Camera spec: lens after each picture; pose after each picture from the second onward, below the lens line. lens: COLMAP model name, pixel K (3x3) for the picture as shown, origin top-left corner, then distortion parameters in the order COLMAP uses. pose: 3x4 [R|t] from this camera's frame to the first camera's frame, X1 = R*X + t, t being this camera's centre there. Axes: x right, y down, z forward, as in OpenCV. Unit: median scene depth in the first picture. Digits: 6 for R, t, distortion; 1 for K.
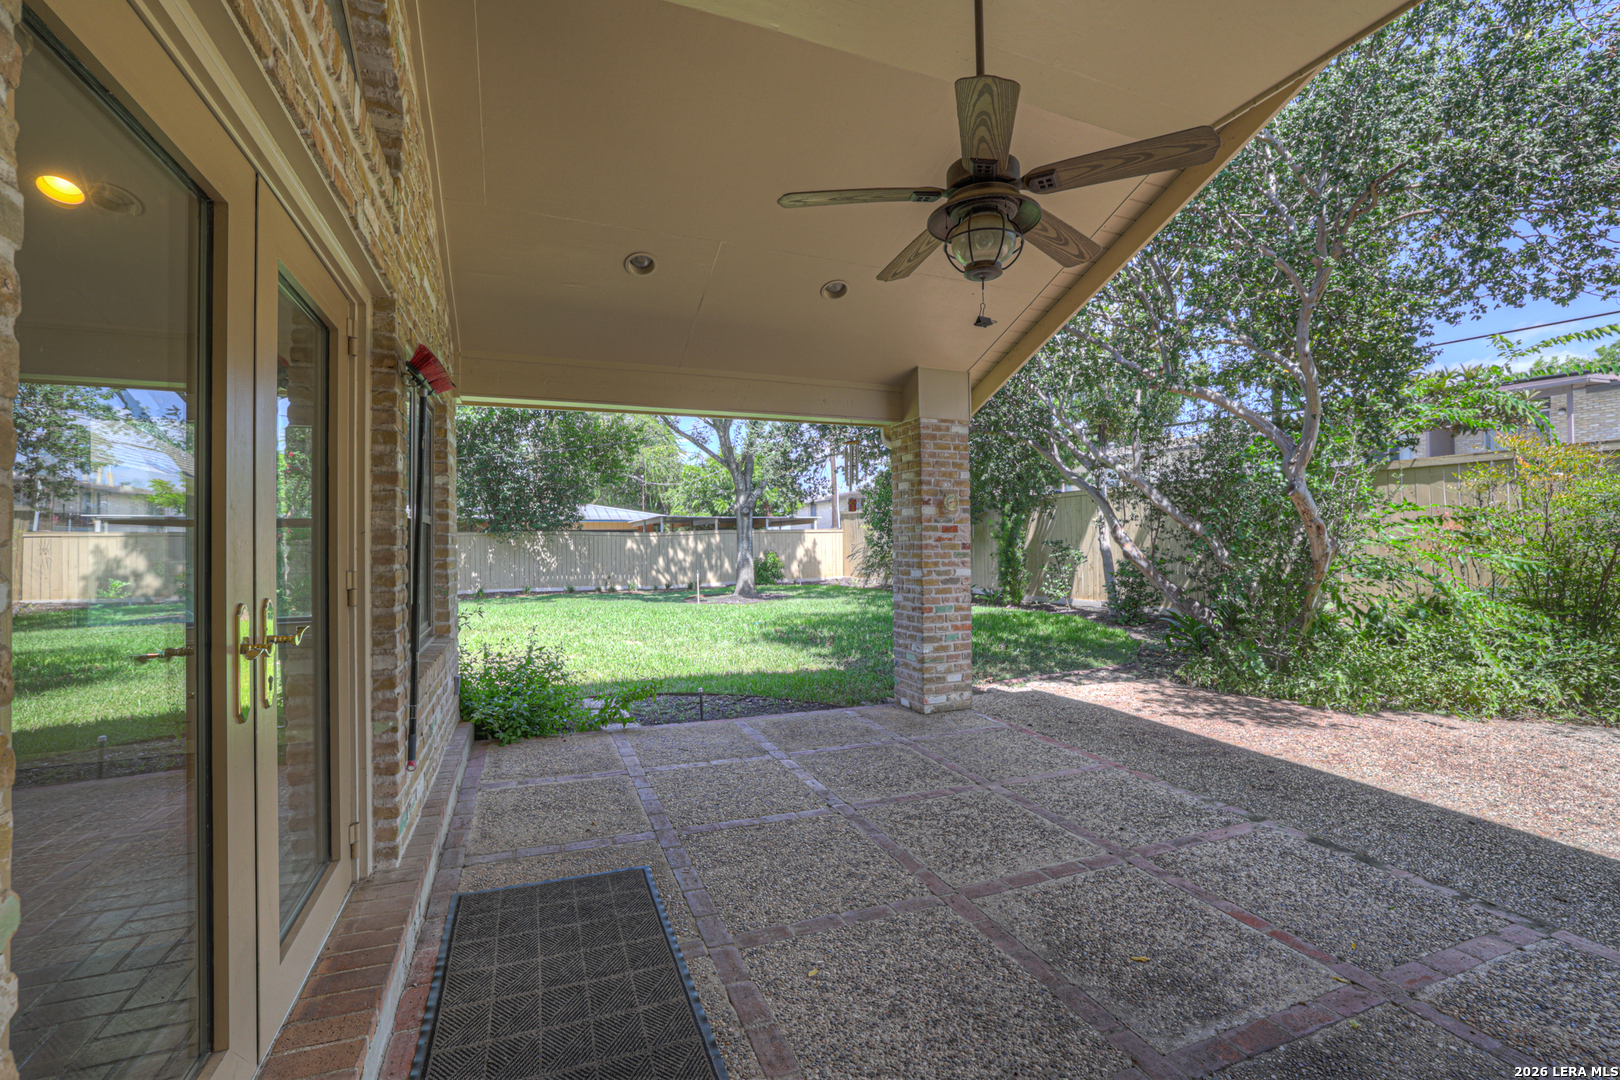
lens RADIAL K [[693.6, 0, 797.4], [0, 693.6, 542.5], [0, 0, 1]] dist [-0.045772, 0.016348]
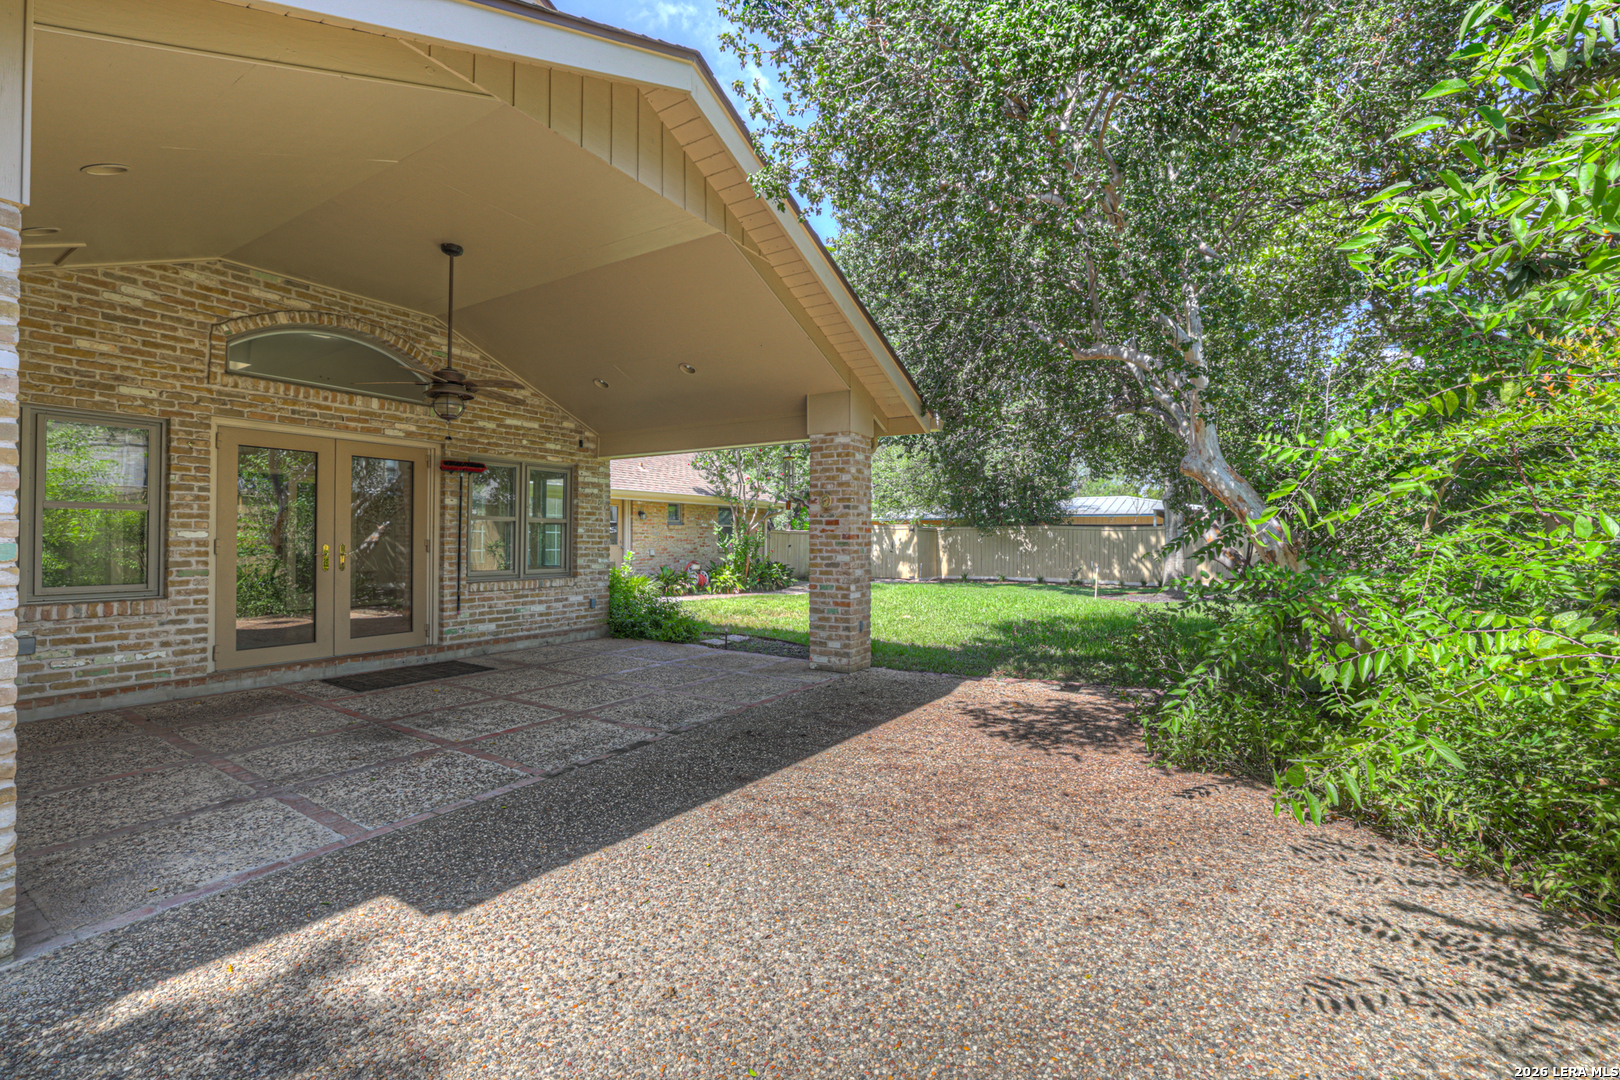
lens RADIAL K [[693.6, 0, 798.5], [0, 693.6, 536.6], [0, 0, 1]] dist [-0.045772, 0.016348]
pose [[0.595083, 0.008164, -0.803622, 1.407608], [-0.009646, 0.999949, 0.003016, 0.002580], [0.803606, 0.005958, 0.595132, 0.265241]]
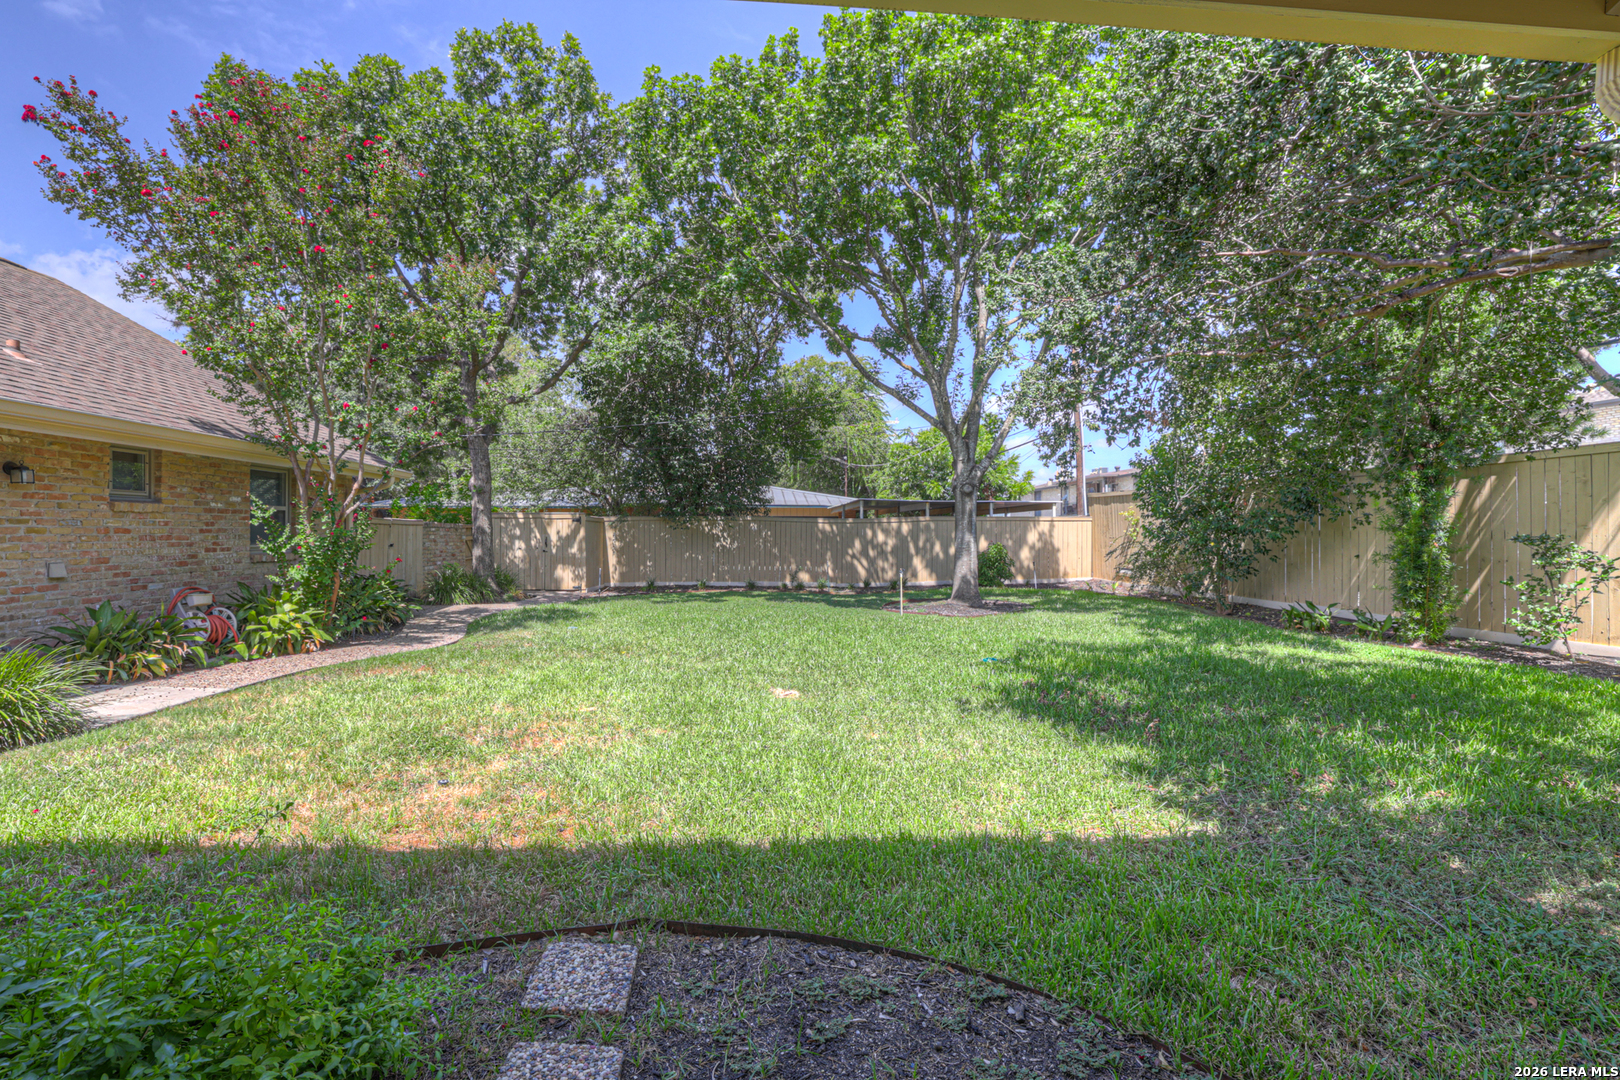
lens RADIAL K [[693.6, 0, 801.8], [0, 693.6, 531.8], [0, 0, 1]] dist [-0.045772, 0.016348]
pose [[0.955975, 0.013324, -0.293147, -0.102827], [-0.013400, 0.999909, 0.001749, 0.002298], [0.293143, 0.002256, 0.956066, 0.938851]]
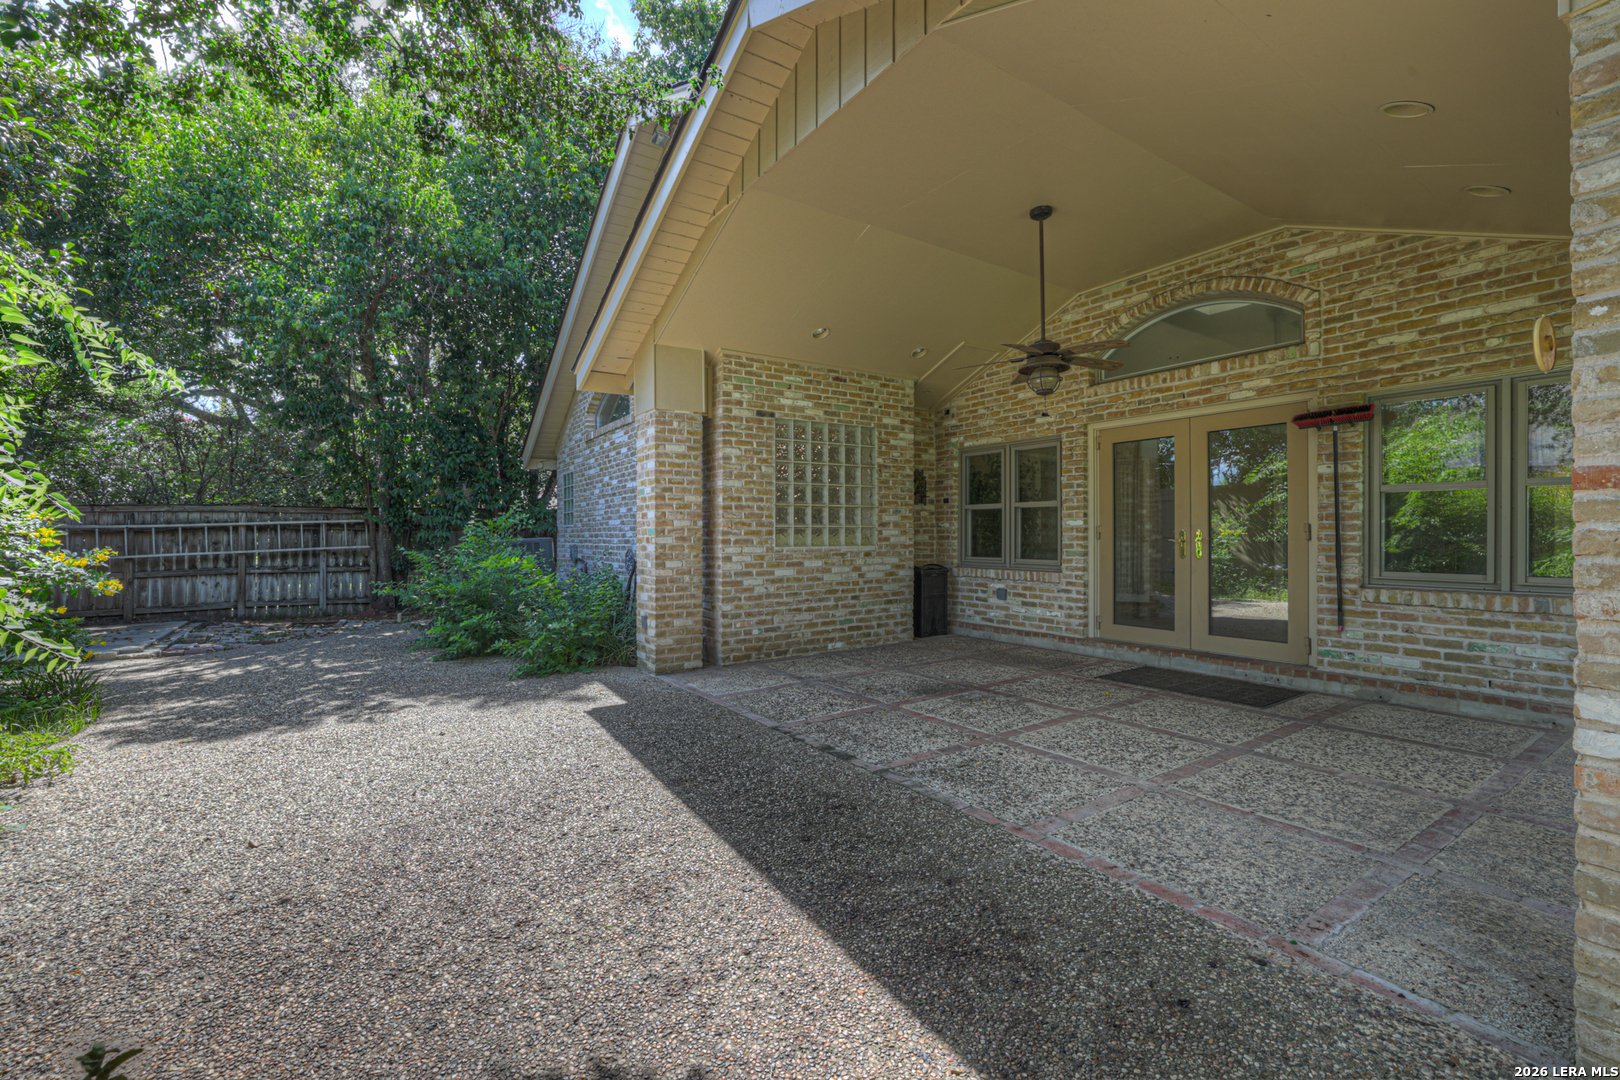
lens RADIAL K [[693.6, 0, 797.8], [0, 693.6, 539.7], [0, 0, 1]] dist [-0.045772, 0.016348]
pose [[-0.978813, 0.014727, -0.204225, 0.733683], [0.012982, 0.999867, 0.009881, 0.026443], [0.204344, 0.007021, -0.978874, 1.453580]]
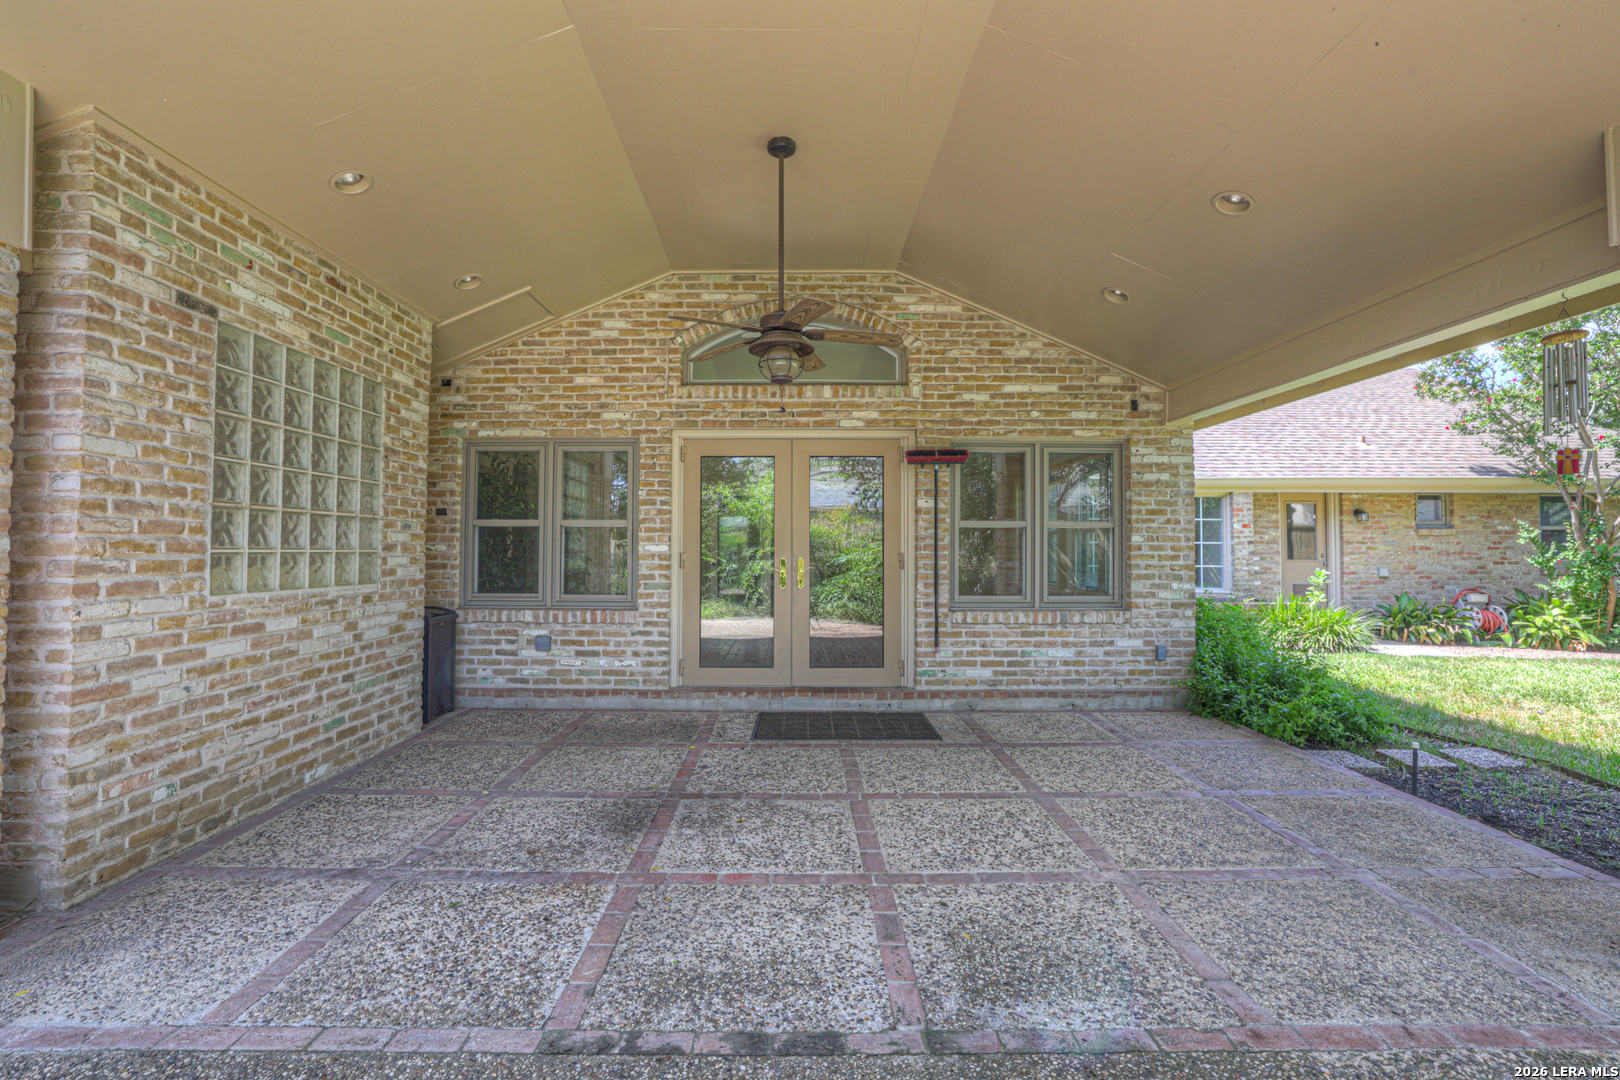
lens RADIAL K [[693.6, 0, 799.3], [0, 693.6, 534.2], [0, 0, 1]] dist [-0.045772, 0.016348]
pose [[-0.361053, -0.012761, -0.932458, 0.887922], [0.001071, 0.999900, -0.014099, 0.005441], [0.932545, -0.006089, -0.361003, 0.791642]]
